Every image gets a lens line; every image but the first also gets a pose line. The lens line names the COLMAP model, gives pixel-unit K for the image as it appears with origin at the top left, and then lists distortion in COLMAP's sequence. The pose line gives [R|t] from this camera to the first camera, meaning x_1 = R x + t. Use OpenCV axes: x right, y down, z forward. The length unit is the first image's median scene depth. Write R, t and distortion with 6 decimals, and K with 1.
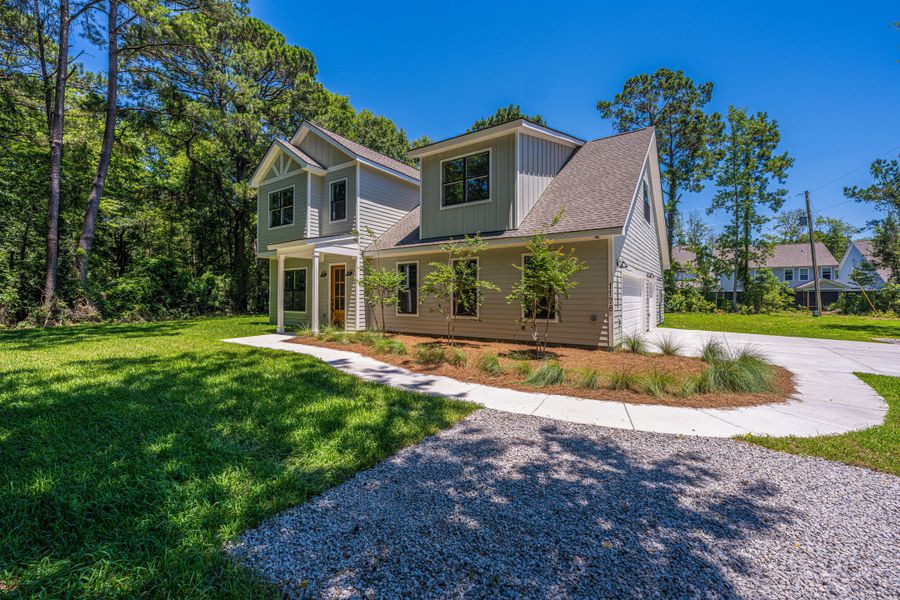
lens RADIAL K [[363.5, 0, 463.9], [0, 363.5, 290.4], [0, 0, 1]] dist [-0.000825, 0.000009]
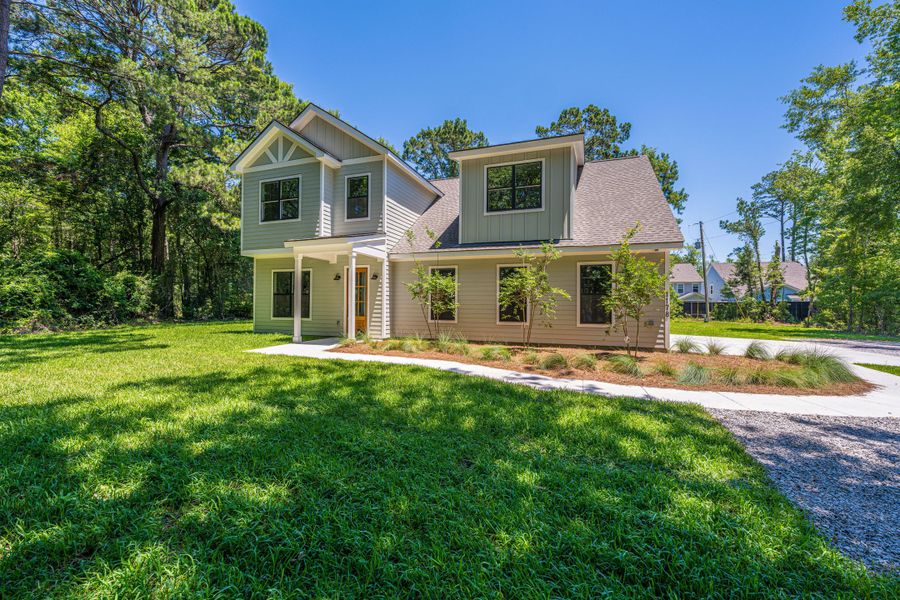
lens RADIAL K [[352.9, 0, 461.2], [0, 352.9, 303.1], [0, 0, 1]] dist [-0.001136, -0.000237]
pose [[0.967911, 0.009544, 0.251113, -0.256051], [-0.012579, 0.999866, 0.010484, 0.006038], [-0.250979, -0.013306, 0.967901, 0.056473]]
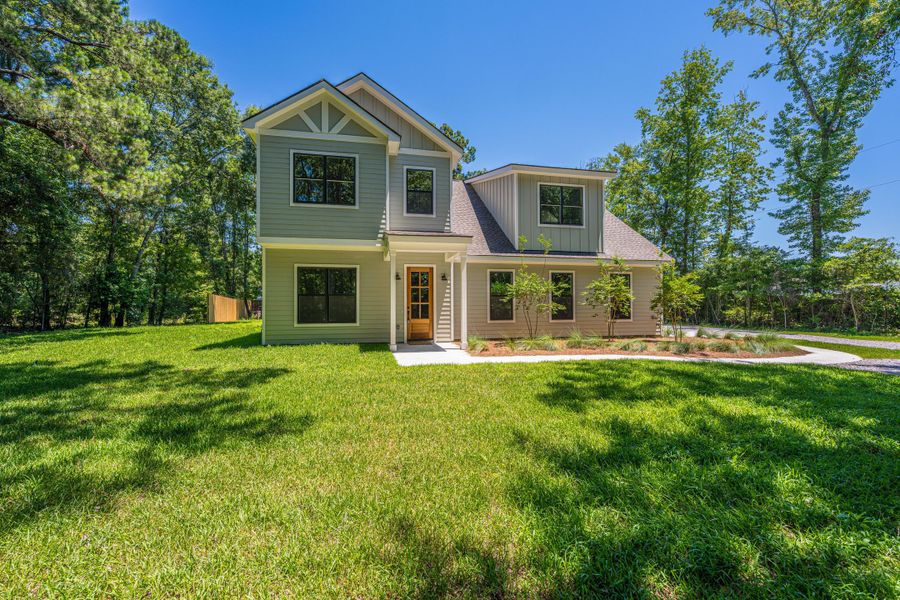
lens RADIAL K [[349.2, 0, 450.0], [0, 349.2, 300.0], [0, 0, 1]] dist [-0.000343, -0.000007]
pose [[0.711821, 0.008339, 0.702311, -0.708795], [-0.011551, 0.999933, -0.000166, 0.006467], [-0.702265, -0.007994, 0.711870, 0.295693]]
